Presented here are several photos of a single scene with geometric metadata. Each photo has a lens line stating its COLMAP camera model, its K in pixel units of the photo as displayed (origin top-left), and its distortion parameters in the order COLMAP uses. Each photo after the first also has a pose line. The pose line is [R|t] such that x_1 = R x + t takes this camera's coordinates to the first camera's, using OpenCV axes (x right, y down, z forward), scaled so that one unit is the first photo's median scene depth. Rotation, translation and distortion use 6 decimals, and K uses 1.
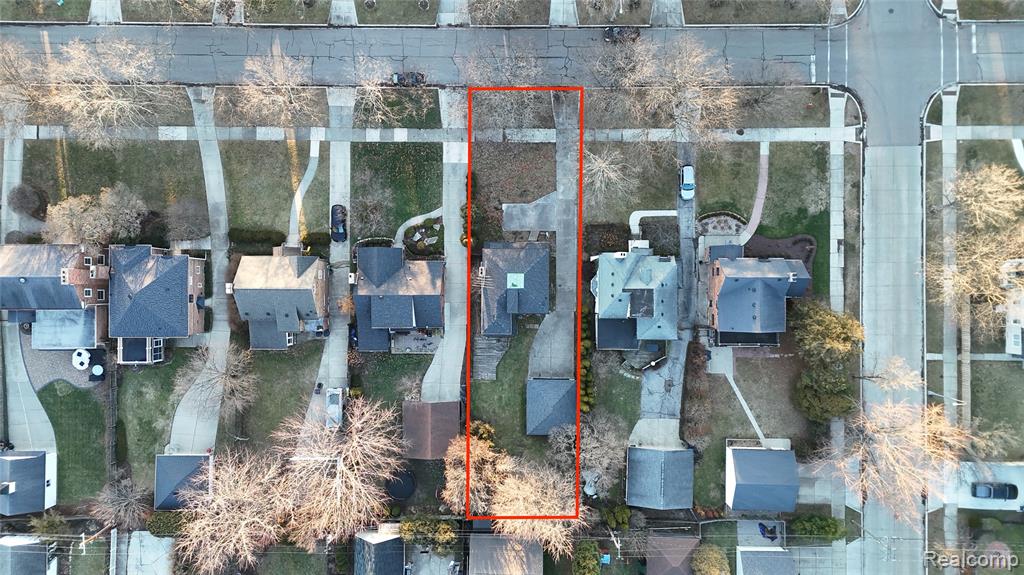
lens RADIAL K [[753.7, 0, 512.9], [0, 753.7, 303.3], [0, 0, 1]] dist [0.031934, -0.005197]
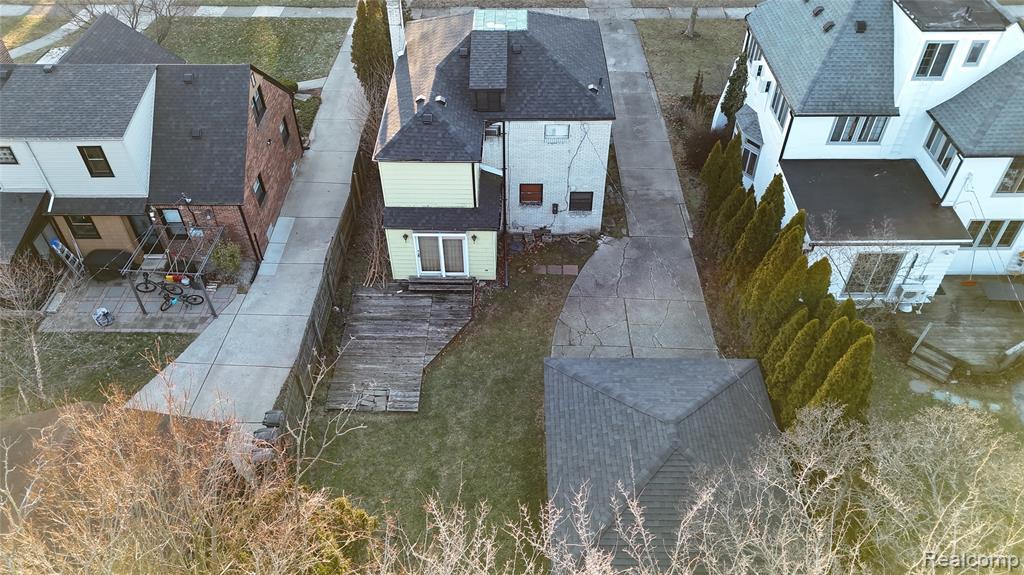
lens RADIAL K [[753.7, 0, 512.9], [0, 753.7, 303.3], [0, 0, 1]] dist [0.031934, -0.005197]
pose [[0.999995, 0.002908, 0.001577, 0.007995], [-0.000741, 0.661286, -0.750133, 0.265514], [-0.003224, 0.750128, 0.661285, 0.820026]]
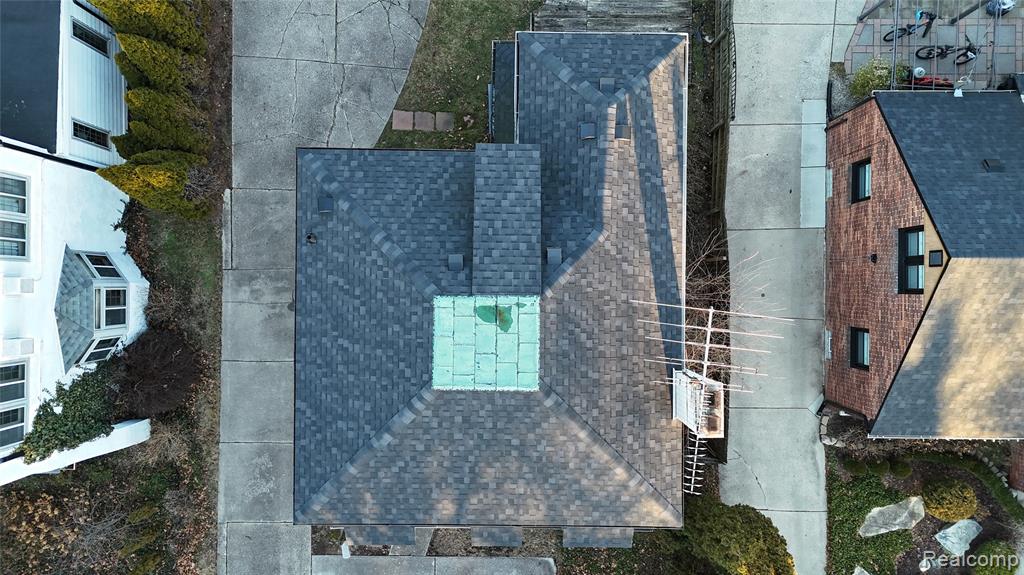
lens RADIAL K [[753.7, 0, 512.9], [0, 753.7, 303.3], [0, 0, 1]] dist [0.031934, -0.005197]
pose [[-0.999932, -0.003286, 0.011163, -0.003630], [0.002860, -0.999273, -0.038007, -0.014235], [0.011280, -0.037972, 0.999215, 0.784899]]
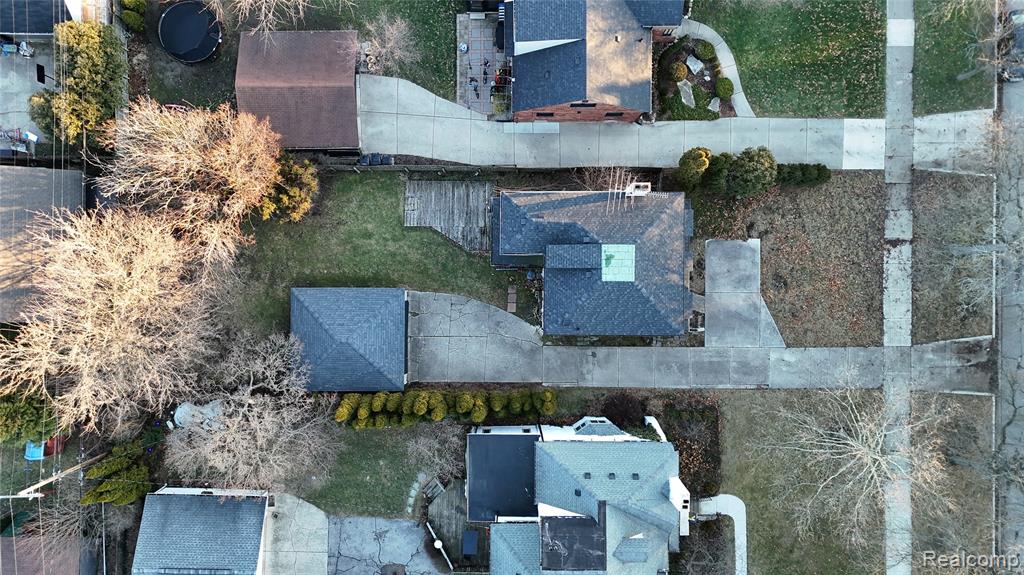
lens RADIAL K [[766.0, 0, 507.1], [0, 766.0, 289.6], [0, 0, 1]] dist [0.038972, -0.001580]
pose [[0.000402, 0.999876, 0.015736, 0.011436], [-0.999866, 0.000660, -0.016386, 0.042624], [-0.016394, -0.015728, 0.999742, 0.497142]]
